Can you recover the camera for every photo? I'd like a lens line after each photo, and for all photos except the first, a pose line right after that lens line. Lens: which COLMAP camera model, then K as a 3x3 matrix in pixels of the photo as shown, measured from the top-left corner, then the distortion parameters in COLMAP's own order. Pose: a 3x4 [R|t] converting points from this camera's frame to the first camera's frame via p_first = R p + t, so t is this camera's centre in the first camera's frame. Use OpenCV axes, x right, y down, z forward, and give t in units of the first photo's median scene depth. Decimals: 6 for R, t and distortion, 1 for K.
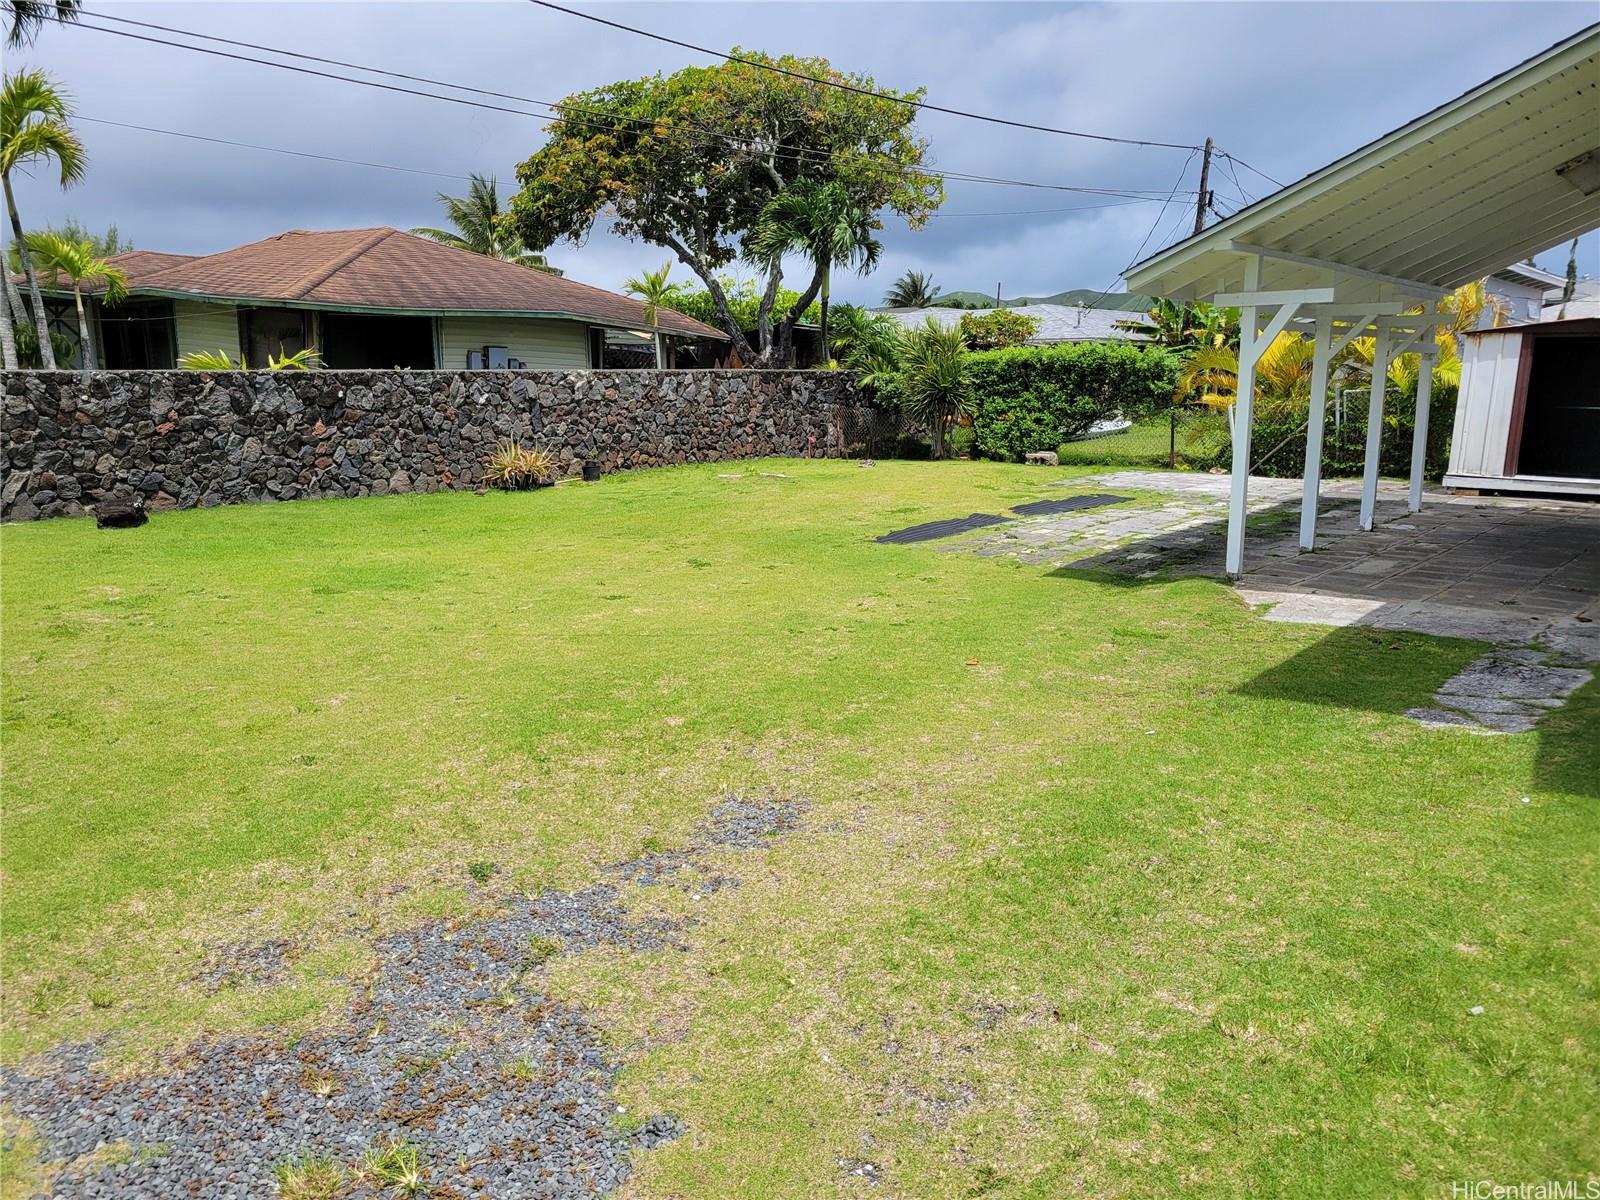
lens RADIAL K [[1193.5, 0, 797.7], [0, 1193.5, 601.7], [0, 0, 1]] dist [0.036461, -0.000704]
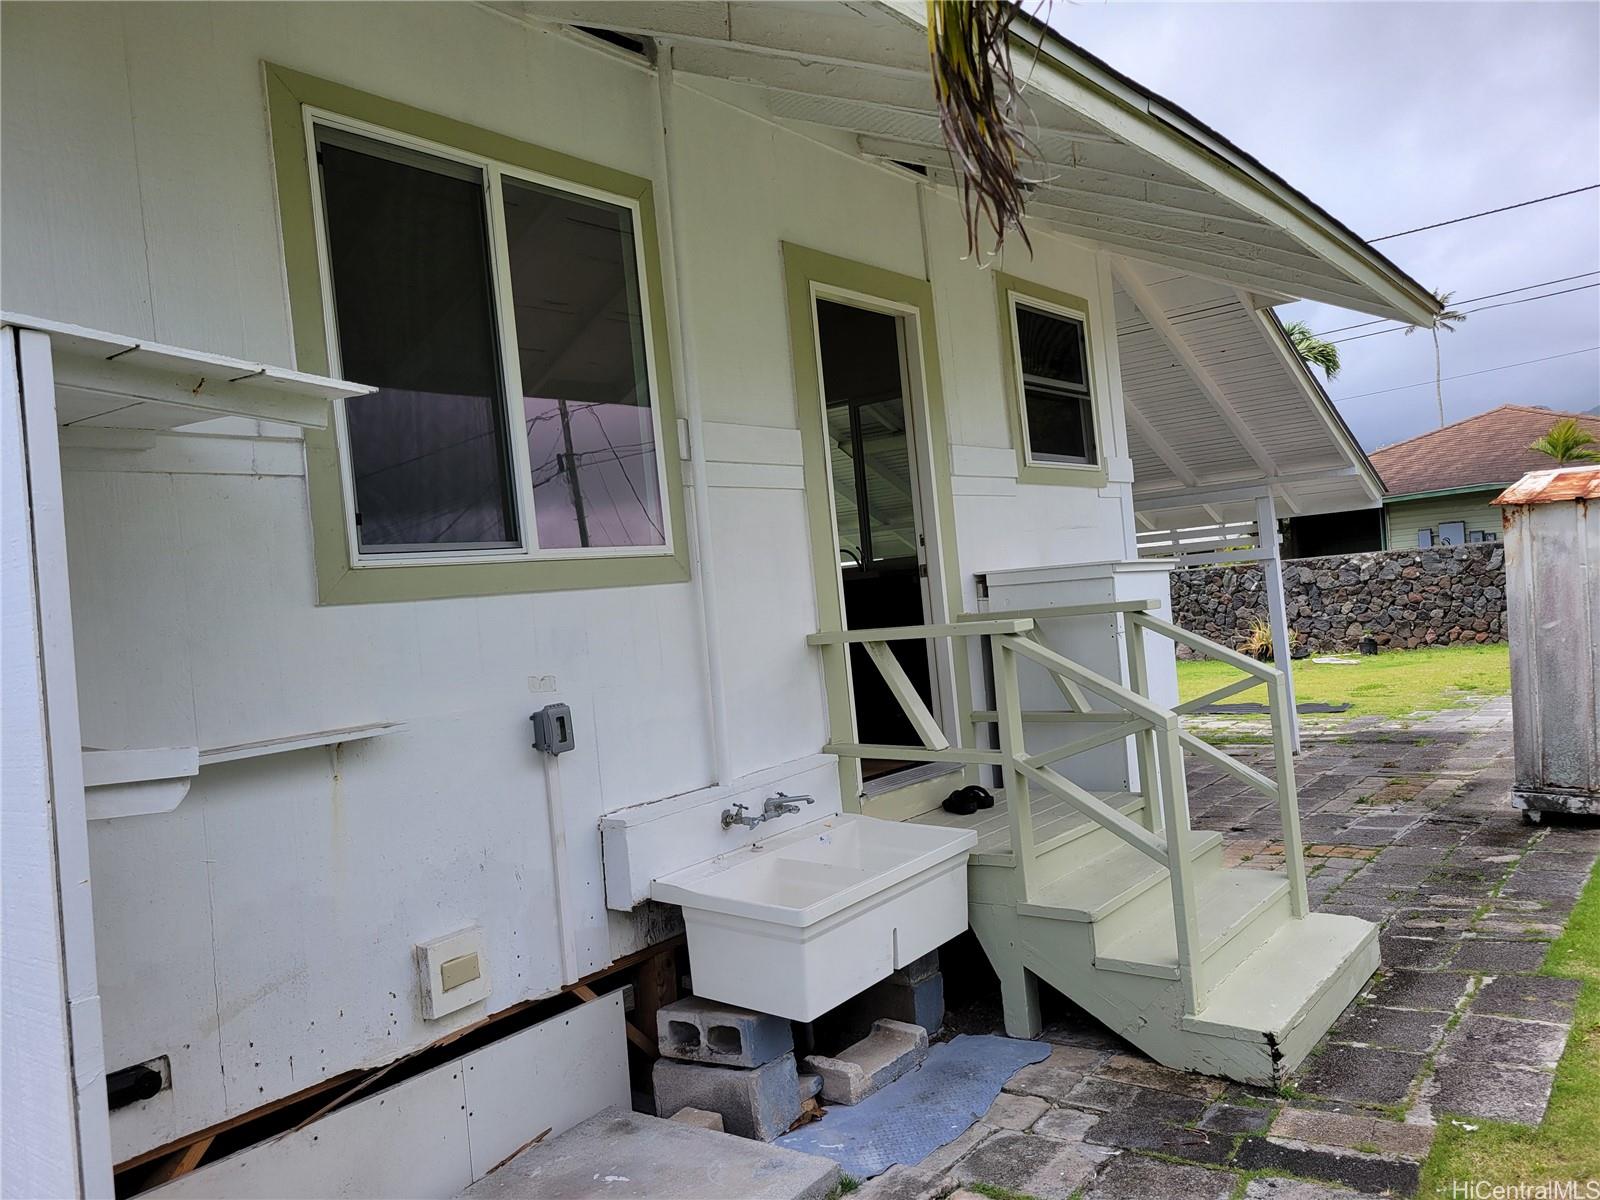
lens RADIAL K [[1193.5, 0, 799.3], [0, 1193.5, 597.6], [0, 0, 1]] dist [0.036461, -0.000704]
pose [[0.035885, 0.001862, -0.999354, 0.957226], [-0.097185, 0.995265, -0.001635, -0.111439], [0.994619, 0.097181, 0.035896, 0.497514]]
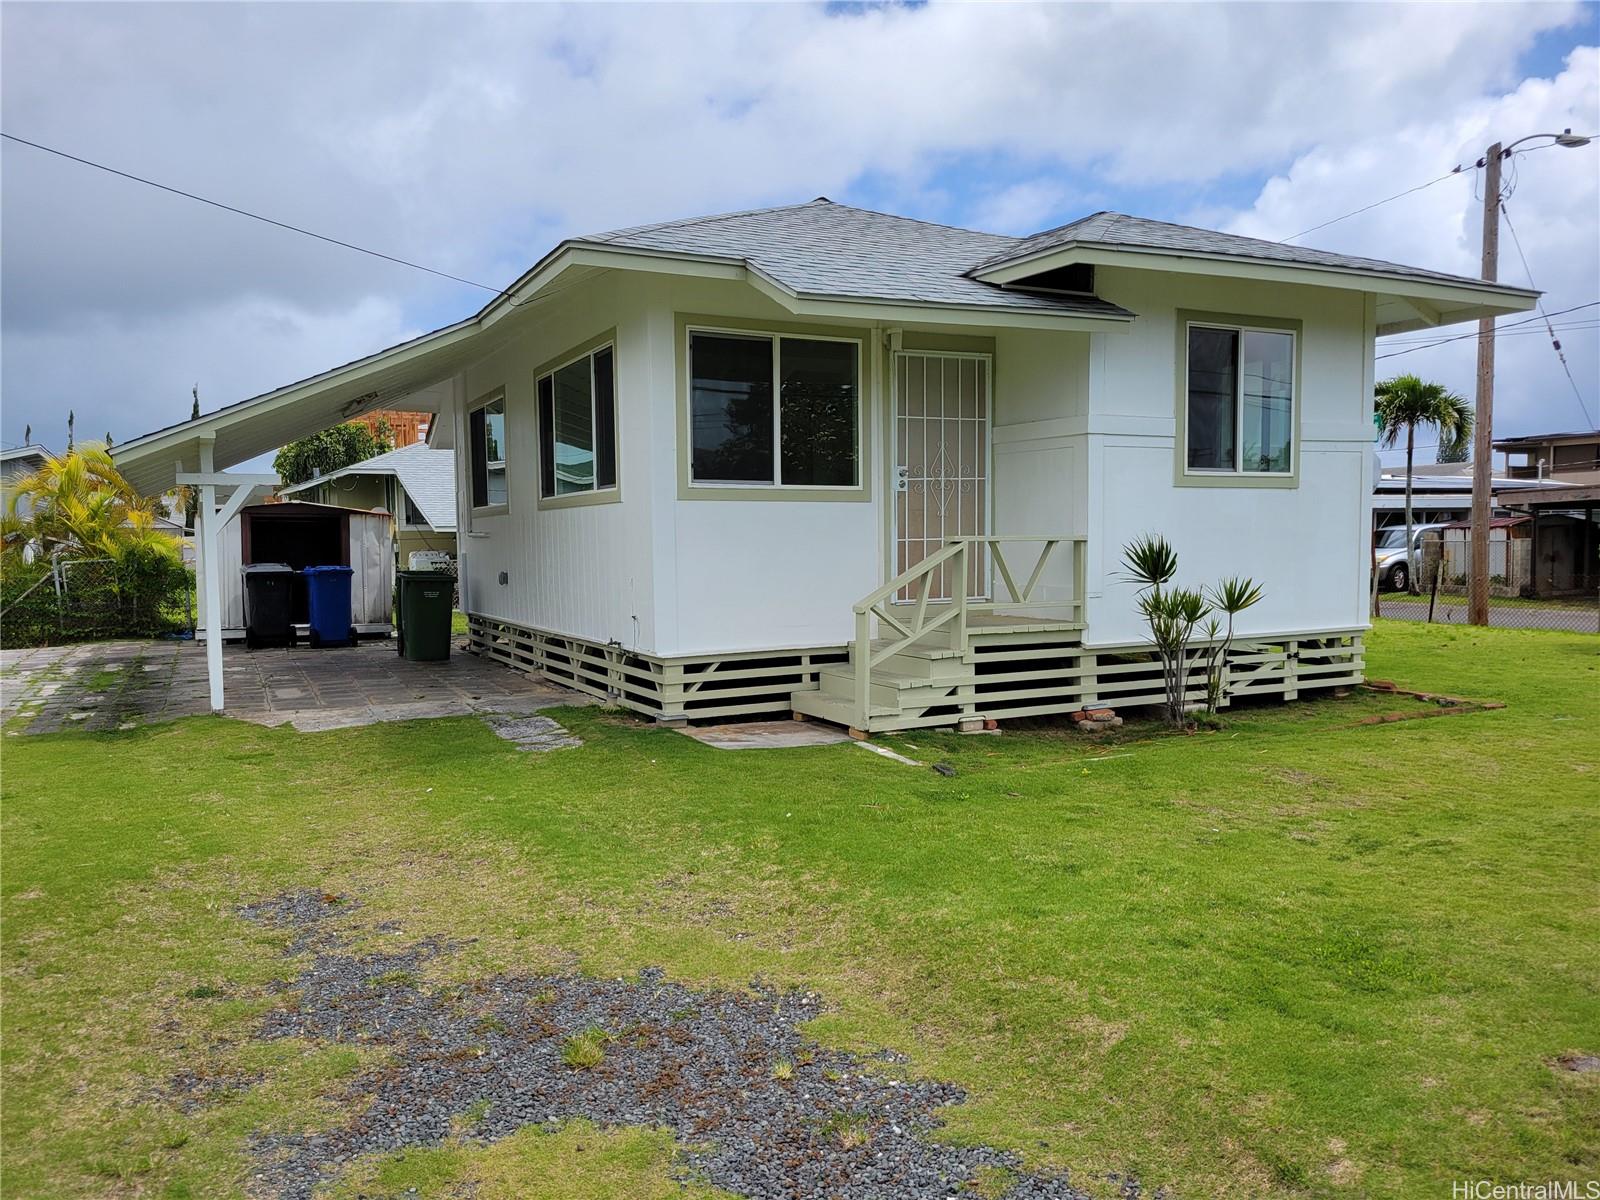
lens RADIAL K [[1193.5, 0, 798.4], [0, 1193.5, 603.0], [0, 0, 1]] dist [0.036461, -0.000704]
pose [[0.382465, -0.050842, 0.922570, -0.957111], [0.185113, 0.982457, -0.022599, 0.009855], [-0.905237, 0.179423, 0.385167, 0.059253]]
